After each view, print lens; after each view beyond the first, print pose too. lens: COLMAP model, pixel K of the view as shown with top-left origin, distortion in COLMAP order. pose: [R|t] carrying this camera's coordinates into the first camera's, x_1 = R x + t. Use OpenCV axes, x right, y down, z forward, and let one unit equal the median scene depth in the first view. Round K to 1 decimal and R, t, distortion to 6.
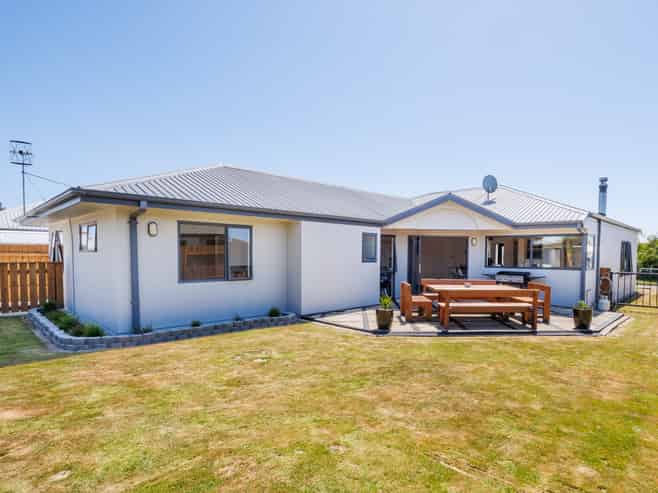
lens RADIAL K [[442.3, 0, 329.0], [0, 442.3, 246.5], [0, 0, 1]] dist [0.001625, 0.000096]
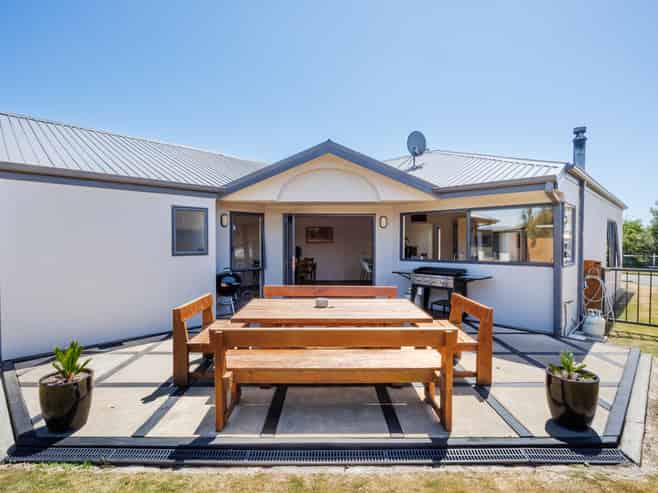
lens RADIAL K [[331.5, 0, 328.4], [0, 331.5, 233.5], [0, 0, 1]] dist [-0.003041, -0.000319]
pose [[0.998882, -0.010918, -0.045995, 0.285370], [0.010288, 0.999850, -0.013899, 0.013325], [0.046140, 0.013410, 0.998845, 0.532574]]
